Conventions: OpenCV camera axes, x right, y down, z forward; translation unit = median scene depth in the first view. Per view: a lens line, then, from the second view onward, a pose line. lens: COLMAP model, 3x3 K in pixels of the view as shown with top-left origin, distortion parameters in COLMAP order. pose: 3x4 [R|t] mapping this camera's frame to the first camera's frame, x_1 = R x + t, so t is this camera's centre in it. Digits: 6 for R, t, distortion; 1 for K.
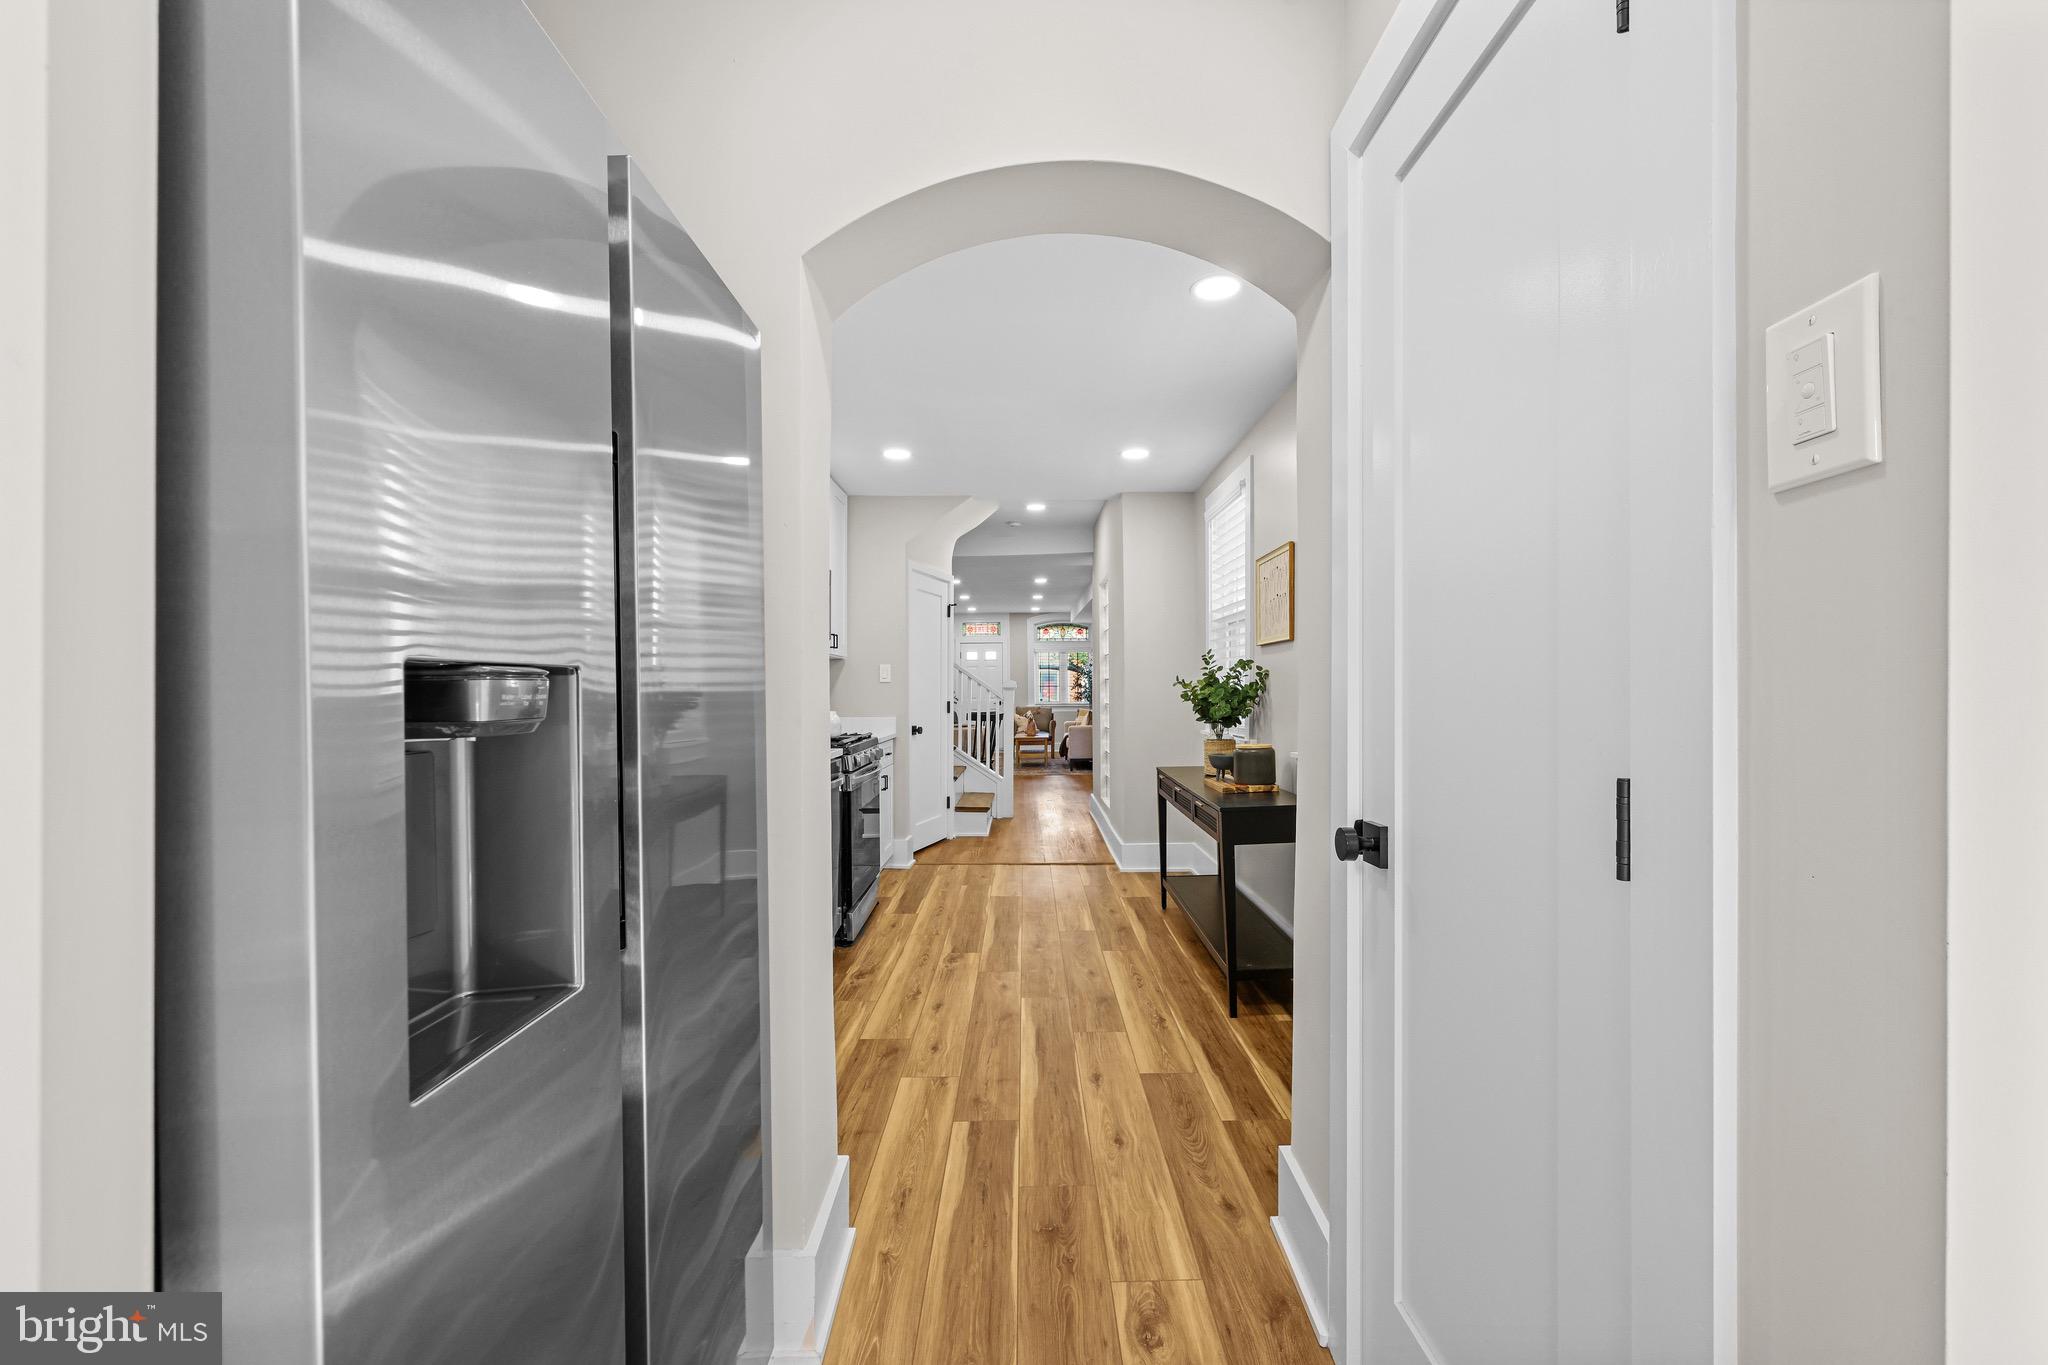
lens RADIAL K [[818.3, 0, 1028.1], [0, 818.3, 707.1], [0, 0, 1]] dist [0.000104, 0.001392]
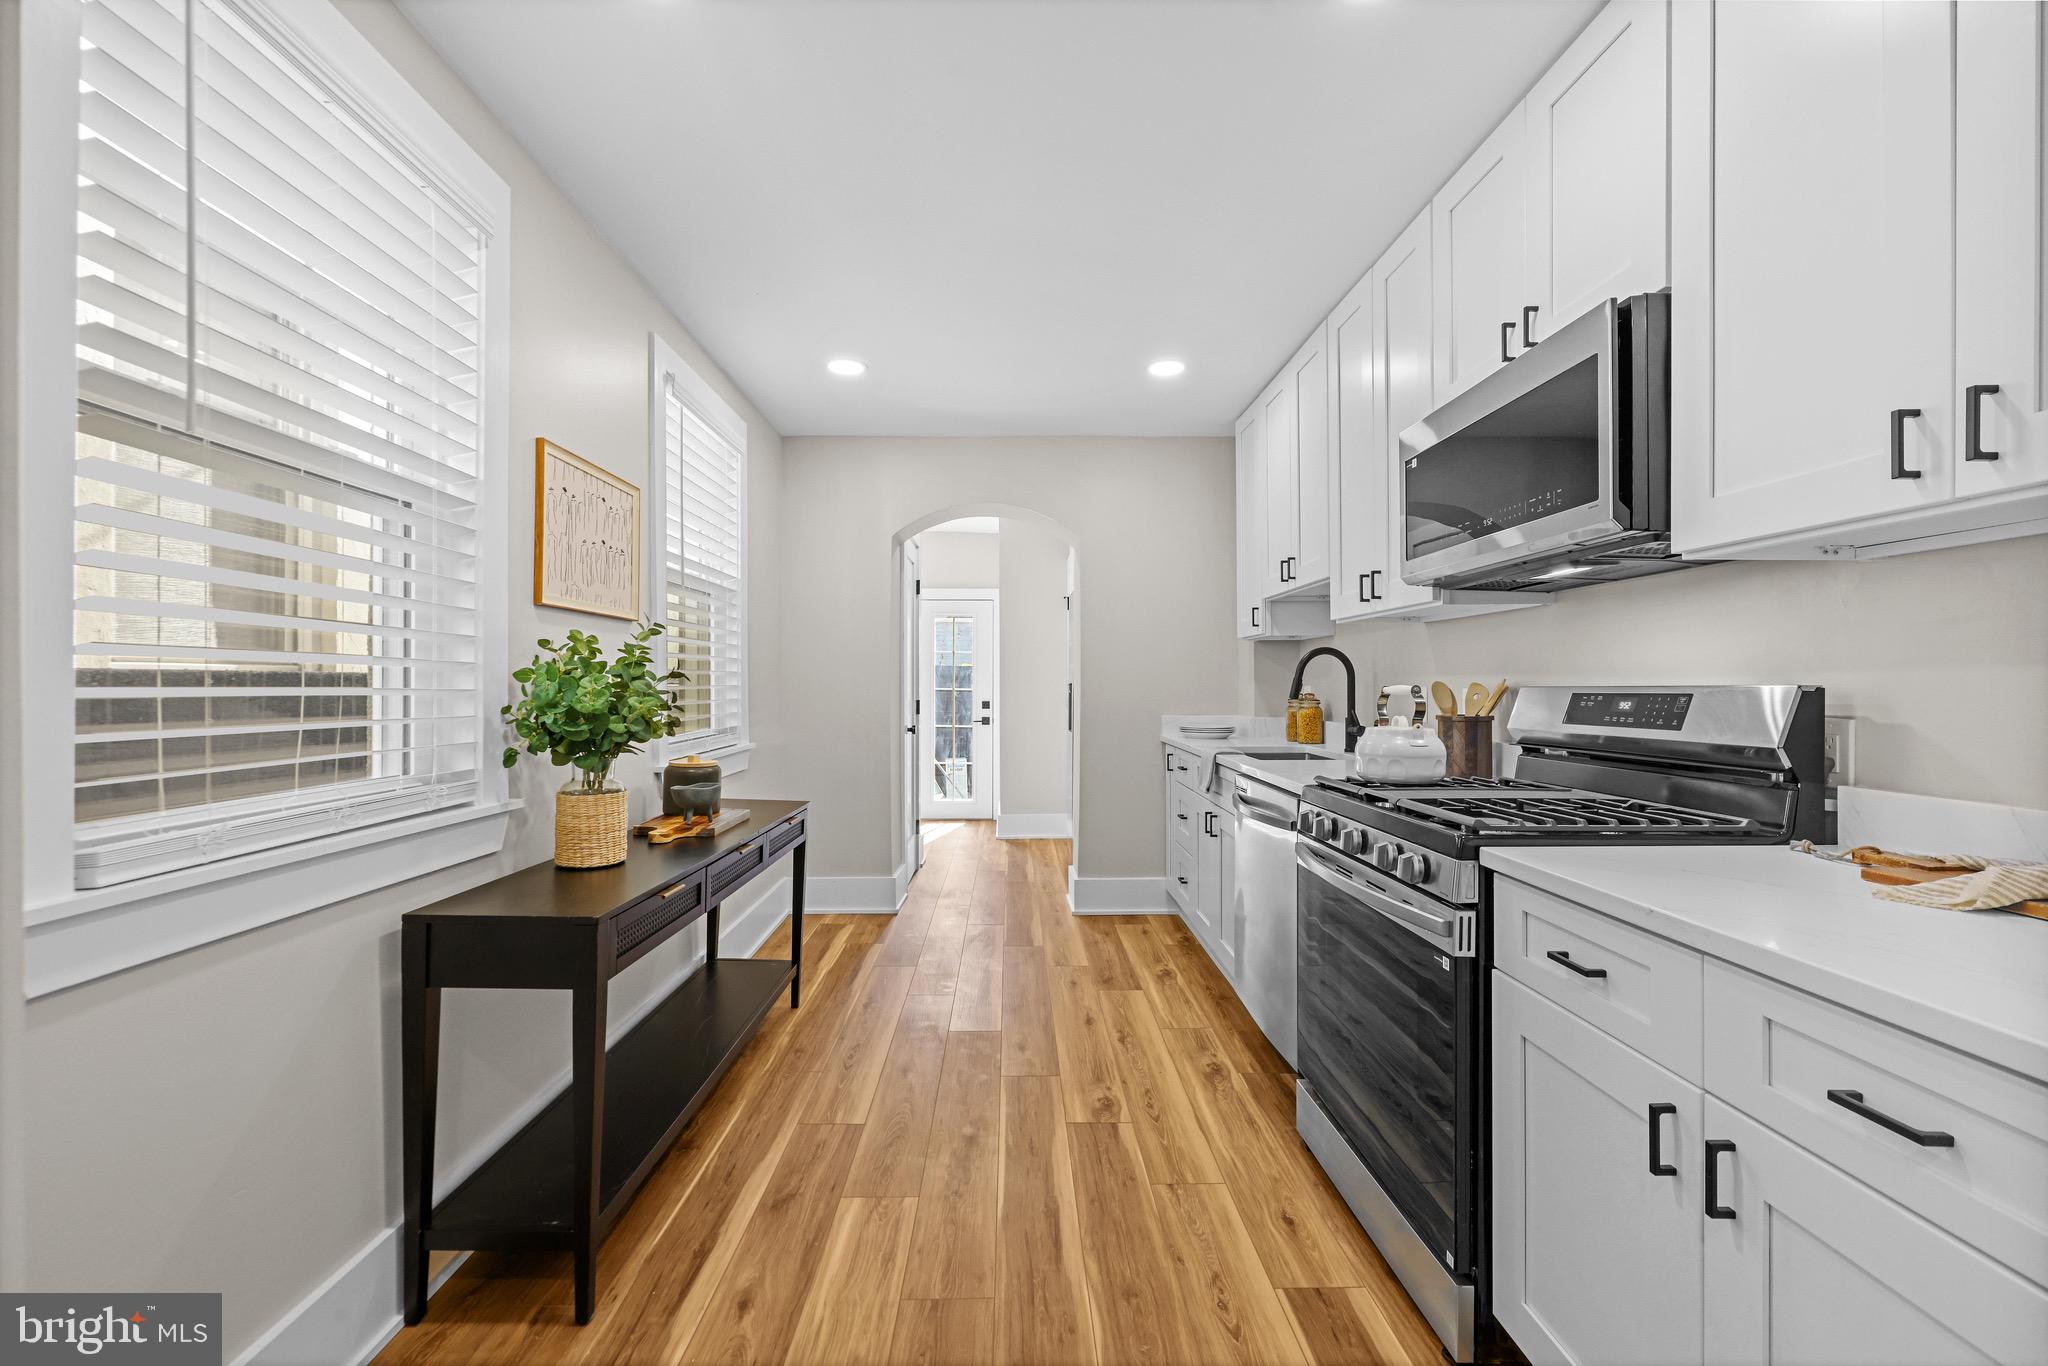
lens RADIAL K [[818.3, 0, 1026.3], [0, 818.3, 683.3], [0, 0, 1]] dist [0.000104, 0.001392]
pose [[-0.999850, 0.005485, -0.016432, -0.019537], [0.005230, 0.999866, 0.015533, -0.033013], [0.016515, 0.015444, -0.999744, 1.586777]]
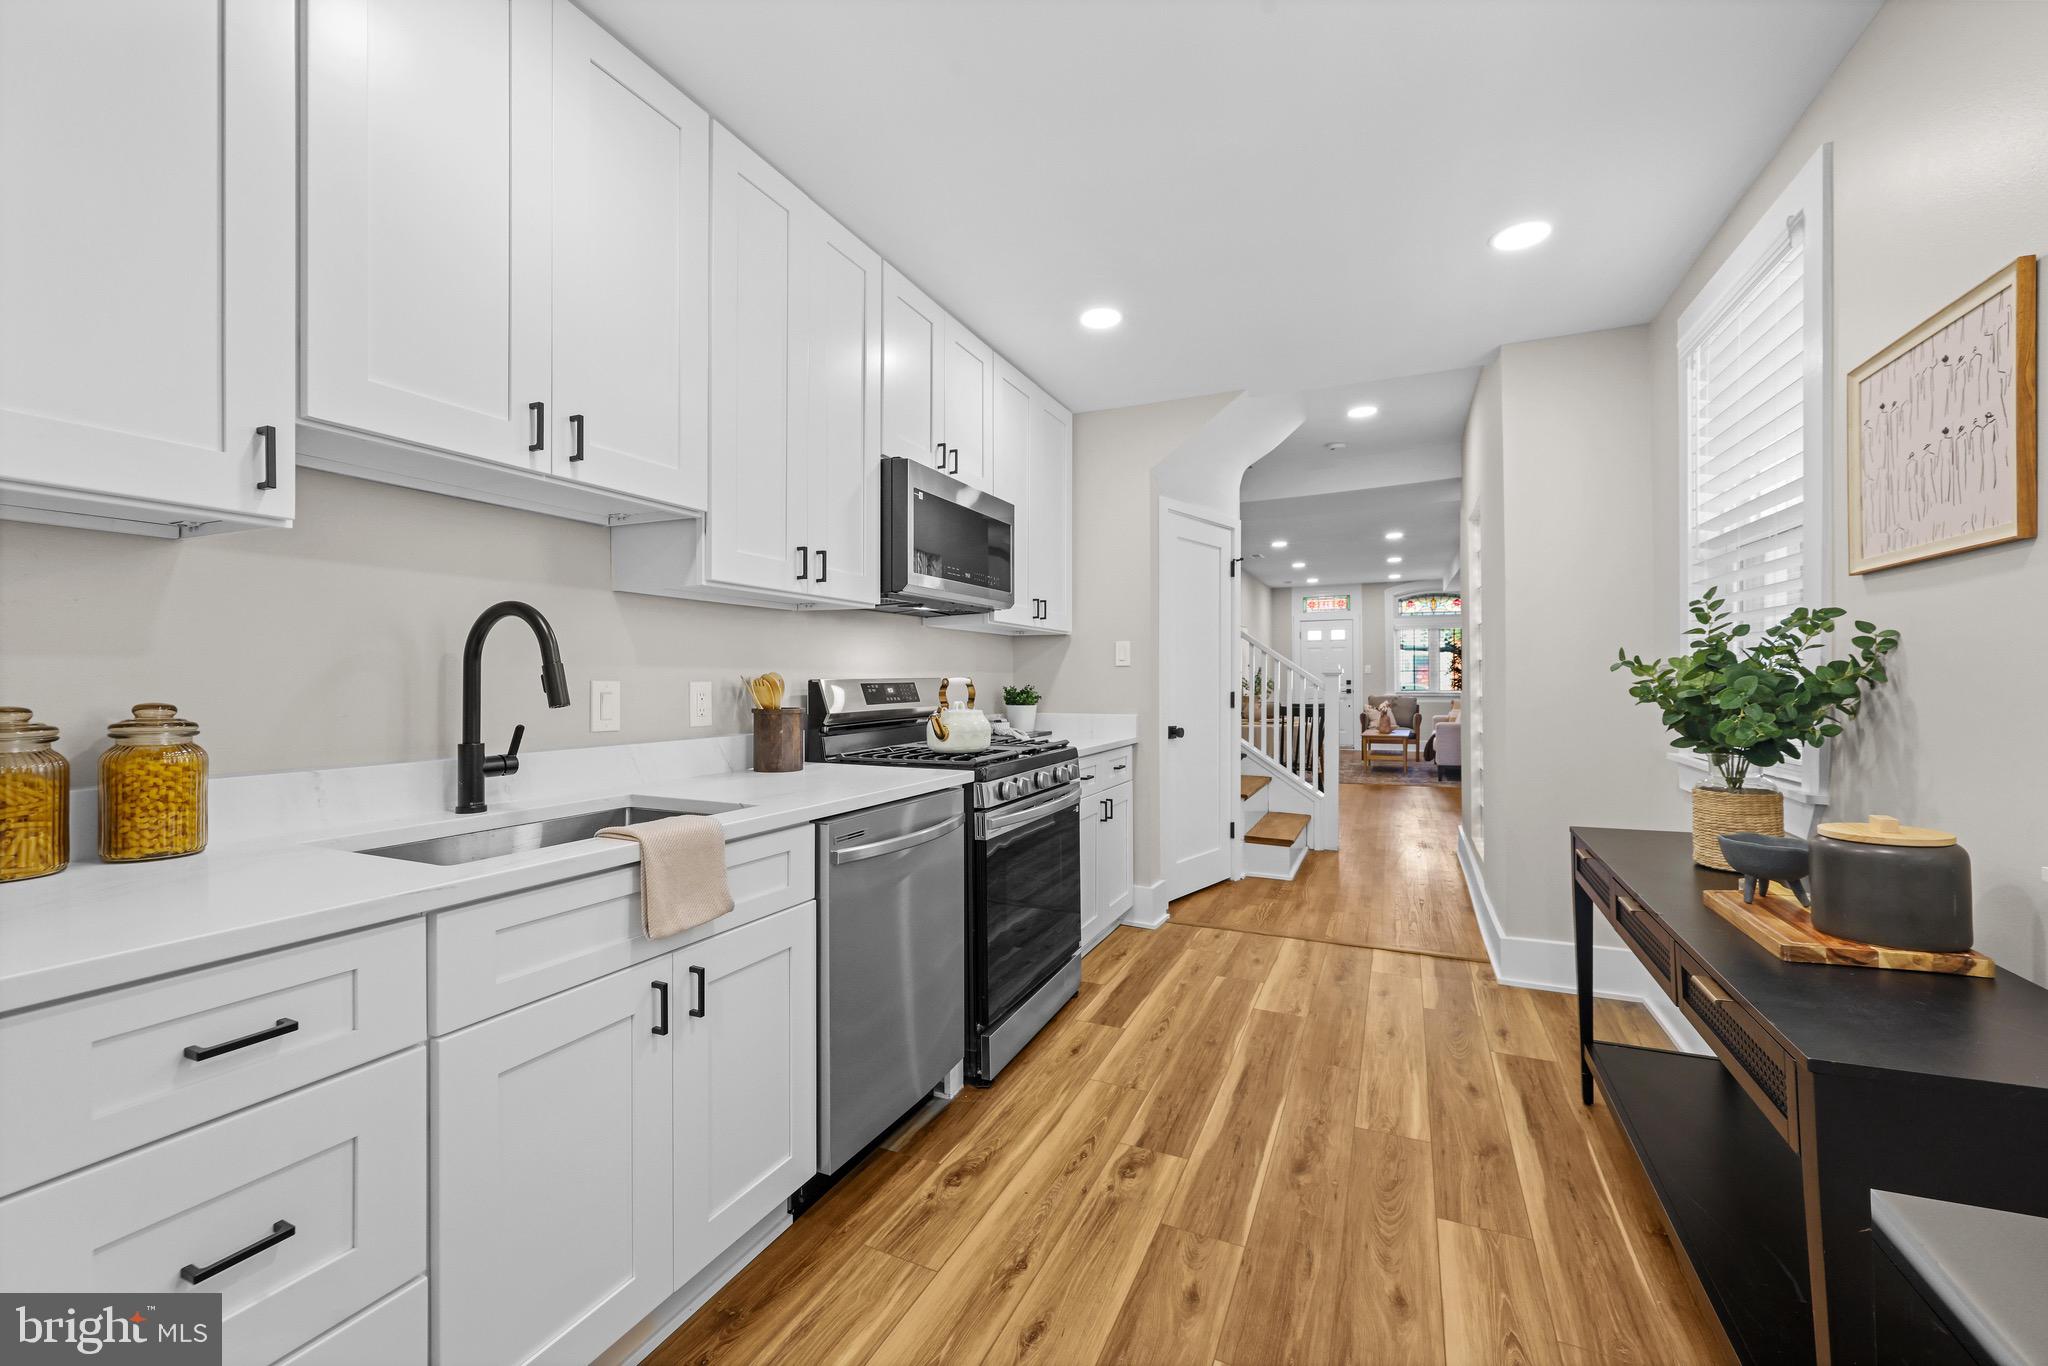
lens RADIAL K [[818.3, 0, 1028.3], [0, 818.3, 680.2], [0, 0, 1]] dist [0.000104, 0.001392]
pose [[0.908494, 0.002622, -0.417889, 0.072397], [-0.008498, 0.999889, -0.012200, -0.011934], [0.417811, 0.014635, 0.908416, 0.452322]]
